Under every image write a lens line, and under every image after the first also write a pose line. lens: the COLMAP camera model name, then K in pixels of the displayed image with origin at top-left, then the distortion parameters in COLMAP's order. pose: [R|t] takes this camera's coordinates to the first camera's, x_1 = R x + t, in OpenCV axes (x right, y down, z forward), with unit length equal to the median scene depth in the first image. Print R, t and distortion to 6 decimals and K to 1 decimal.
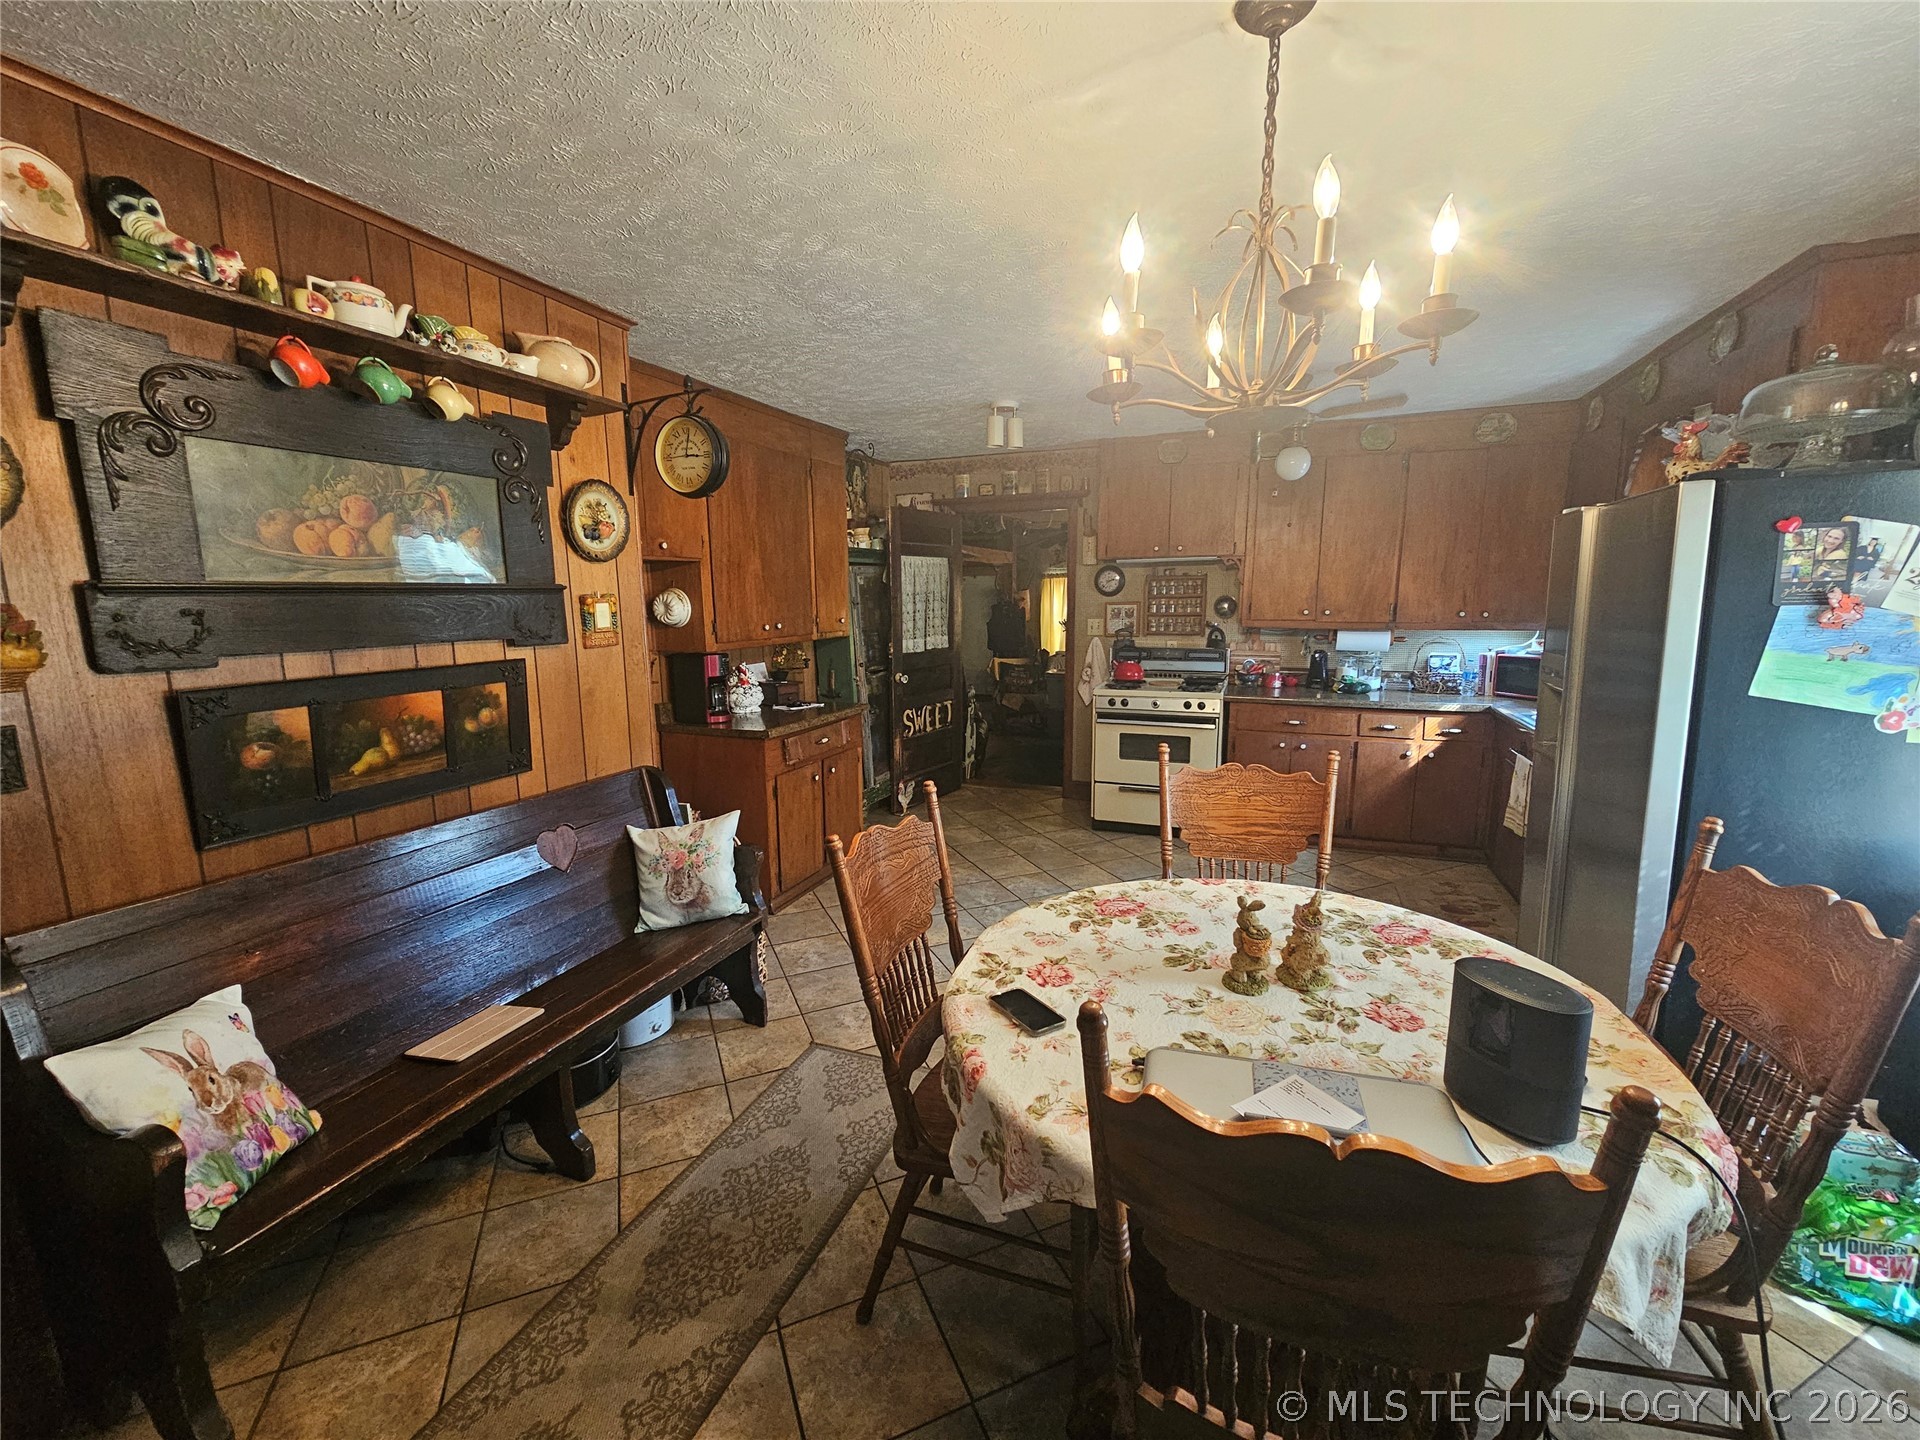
lens RADIAL K [[778.8, 0, 966.5], [0, 778.8, 714.3], [0, 0, 1]] dist [-0.000185, -0.001162]
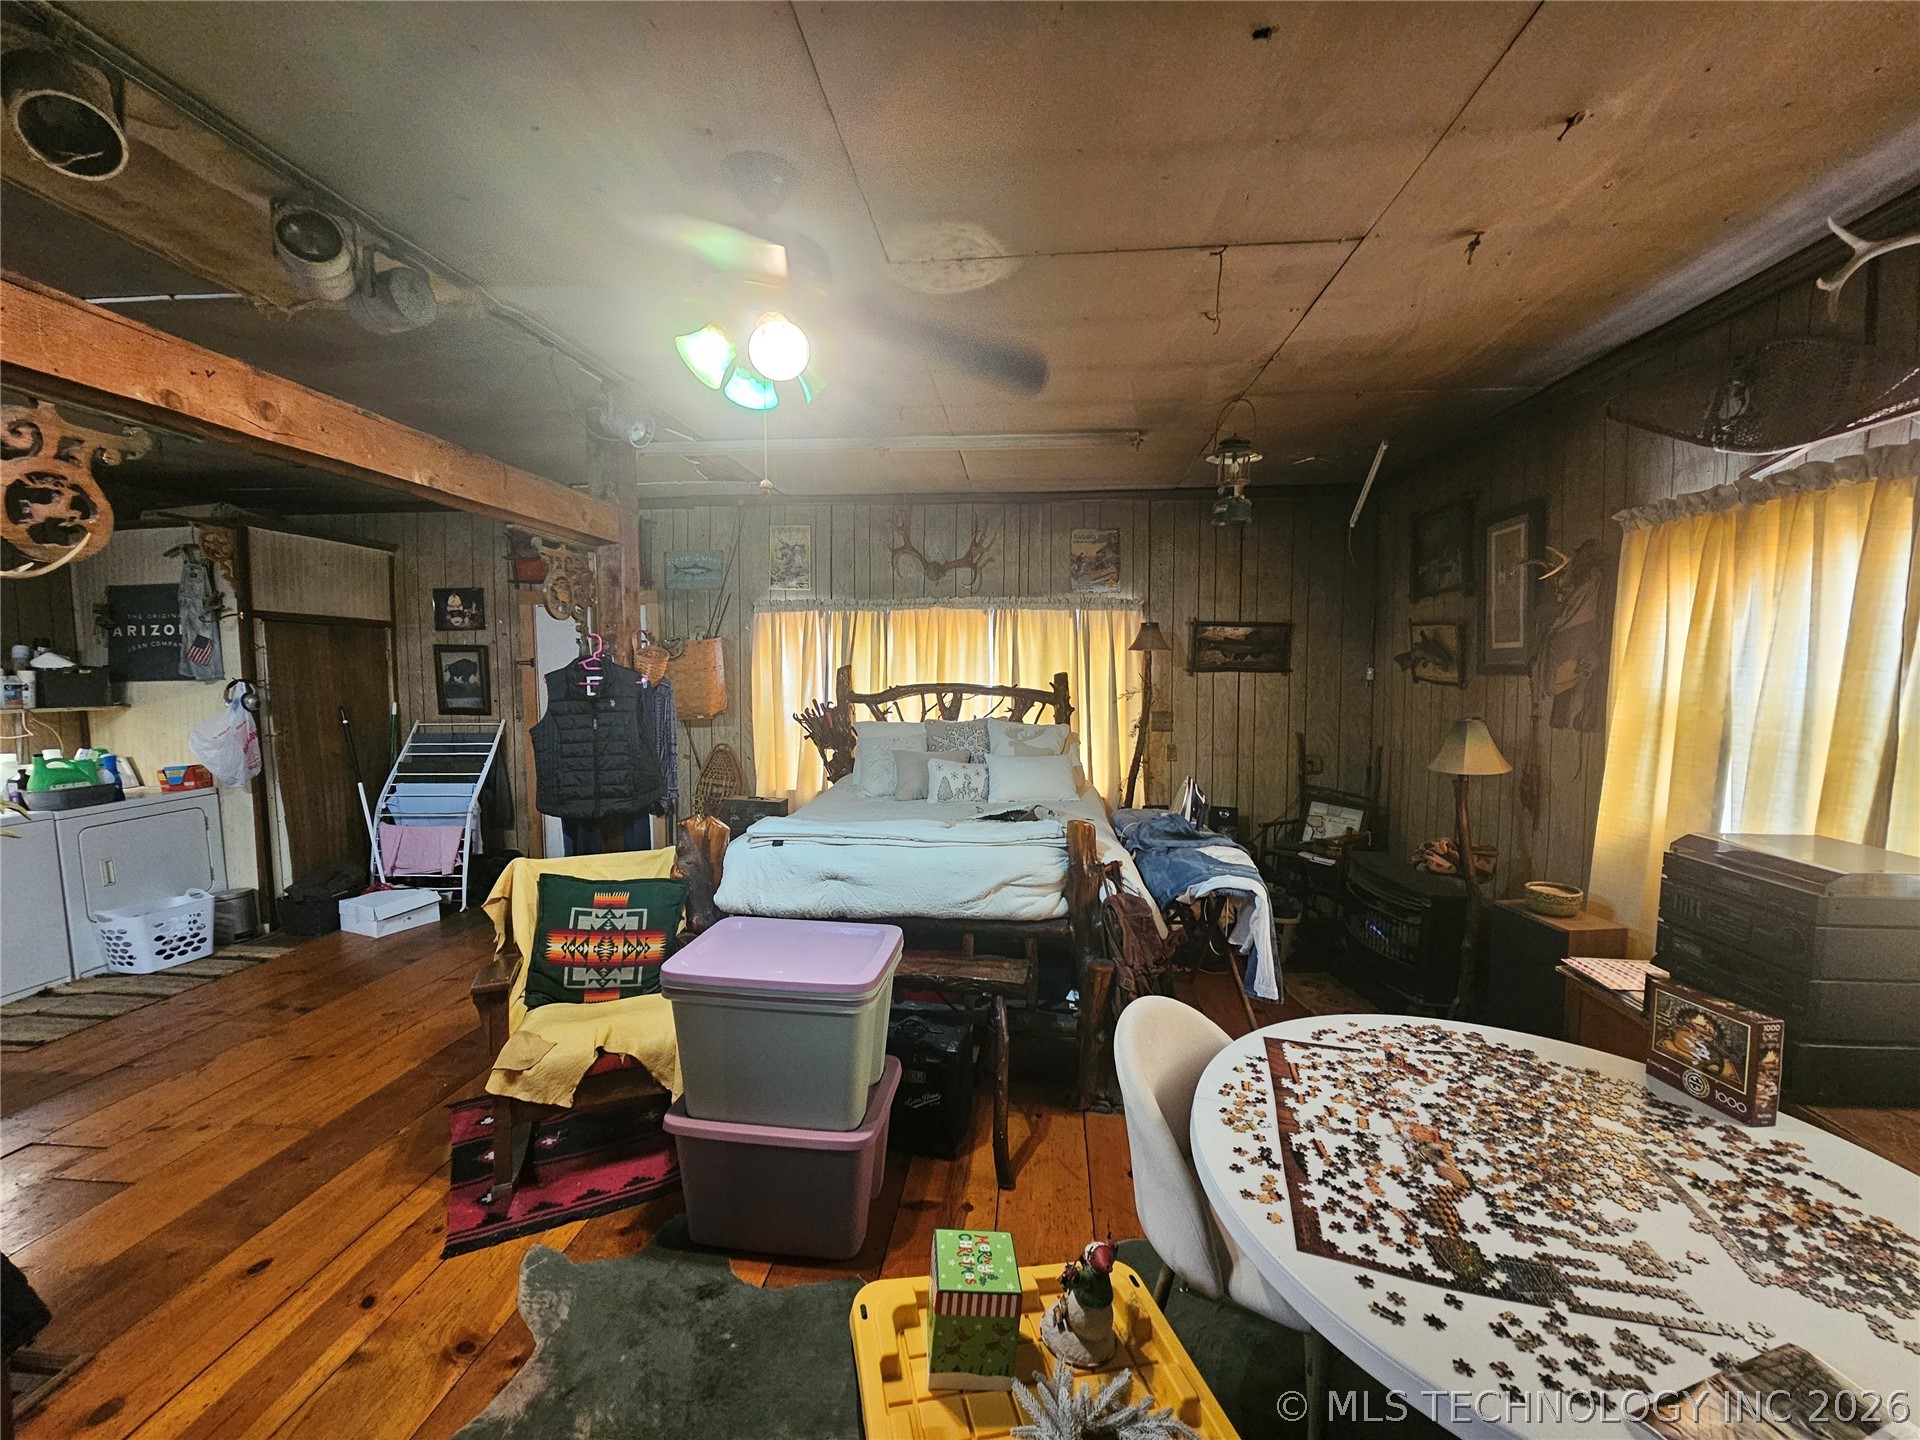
lens RADIAL K [[778.8, 0, 965.4], [0, 778.8, 728.1], [0, 0, 1]] dist [-0.000185, -0.001162]
pose [[0.964202, -0.006918, 0.265078, 0.248716], [0.029409, 0.996282, -0.080972, -0.192573], [-0.263532, 0.085869, 0.960821, 1.473738]]
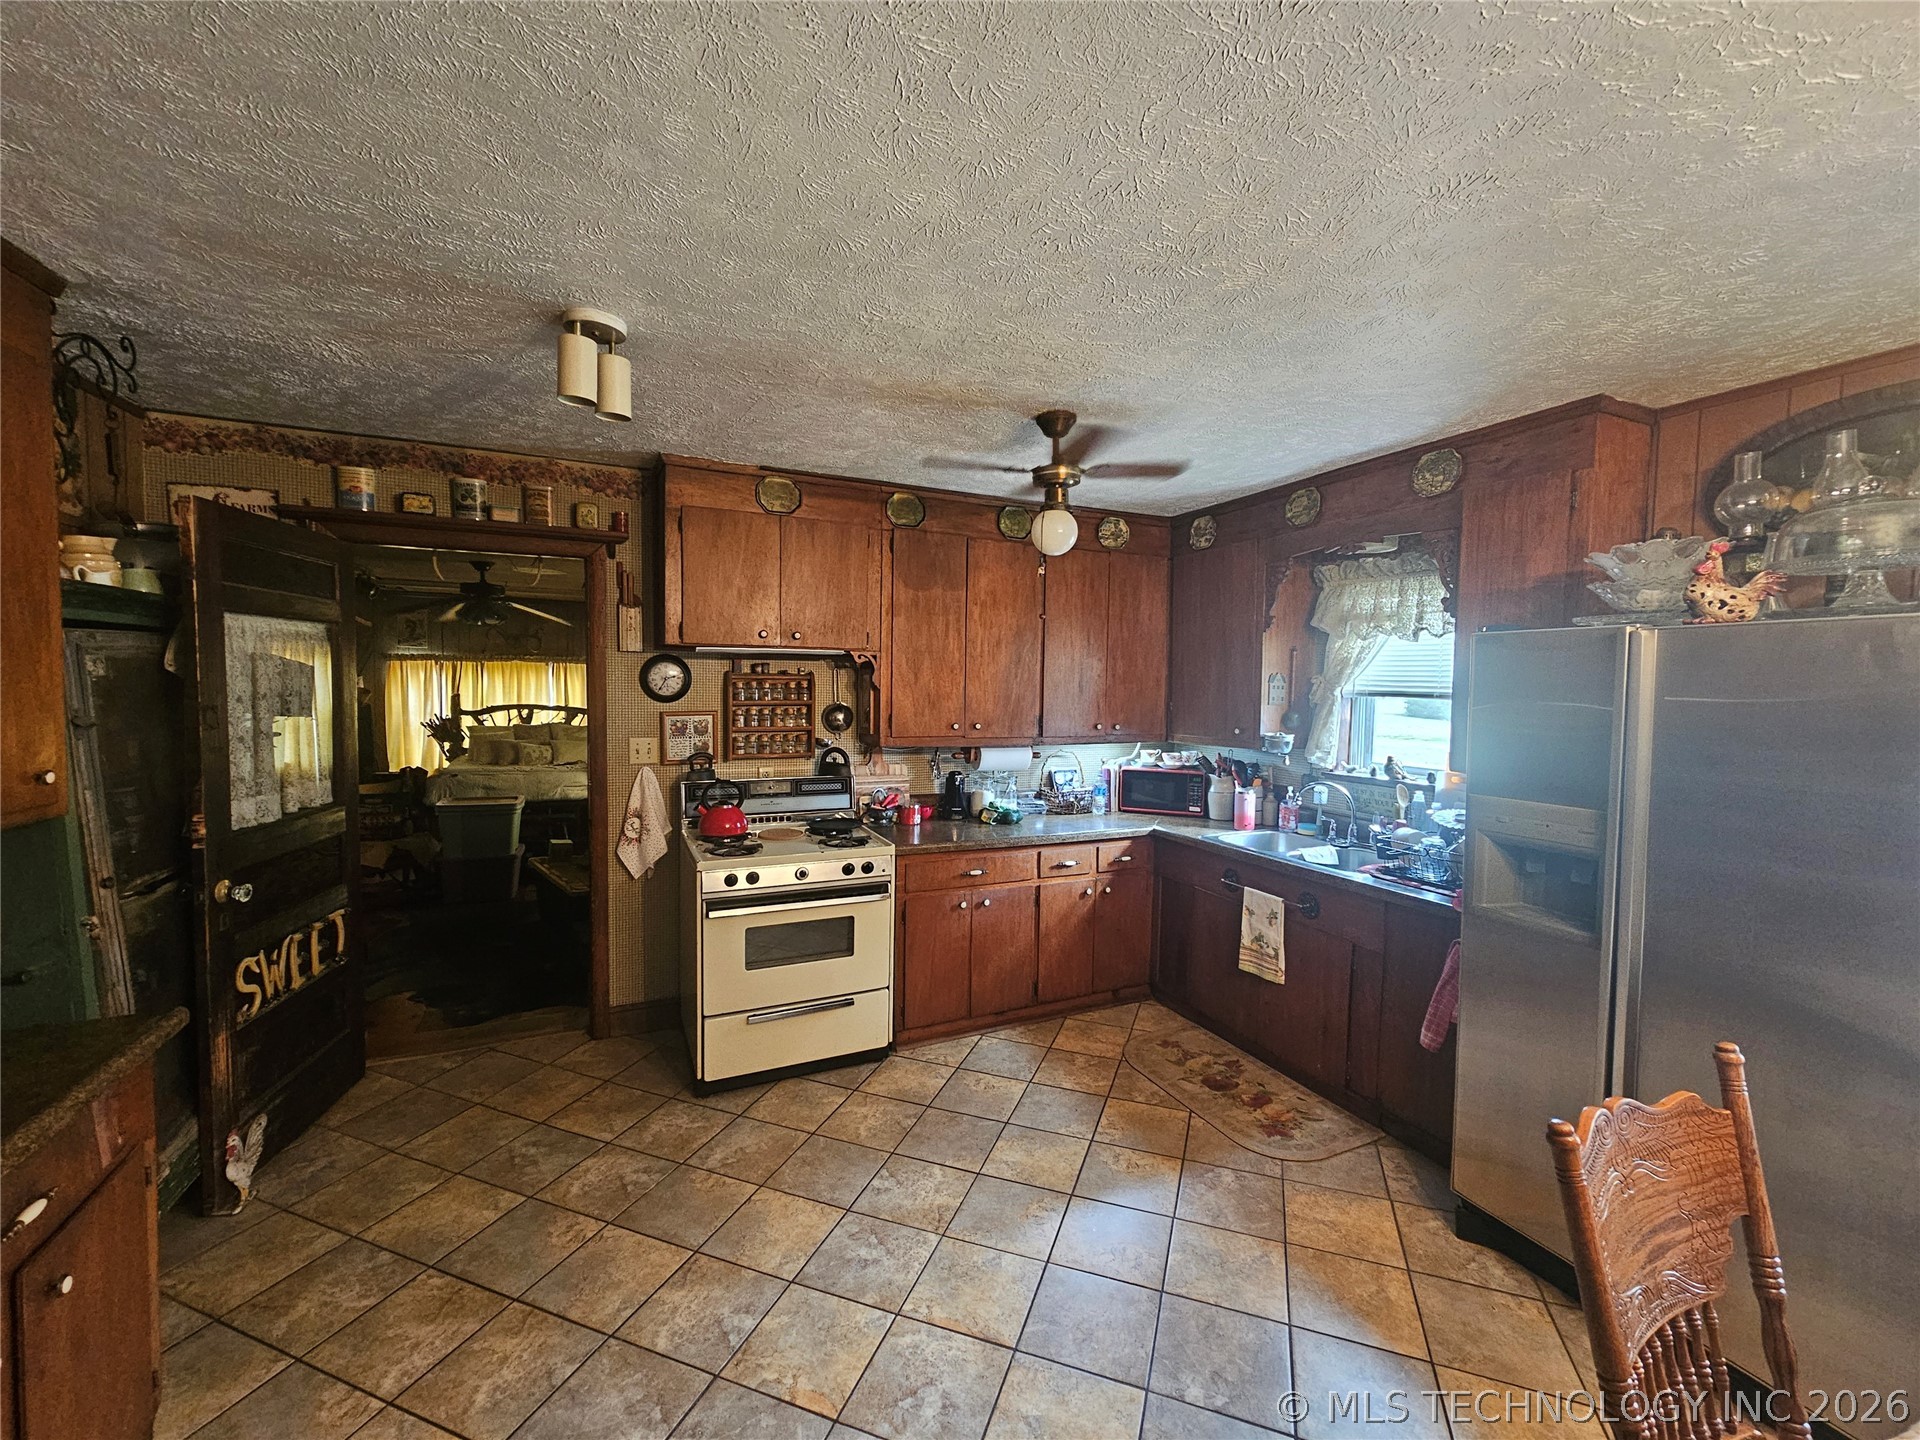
lens RADIAL K [[778.8, 0, 967.5], [0, 778.8, 727.7], [0, 0, 1]] dist [-0.000185, -0.001162]
pose [[0.693143, -0.022021, 0.720463, -0.113111], [0.090057, 0.994347, -0.056250, -0.078092], [-0.715152, 0.103872, 0.691208, 0.413193]]
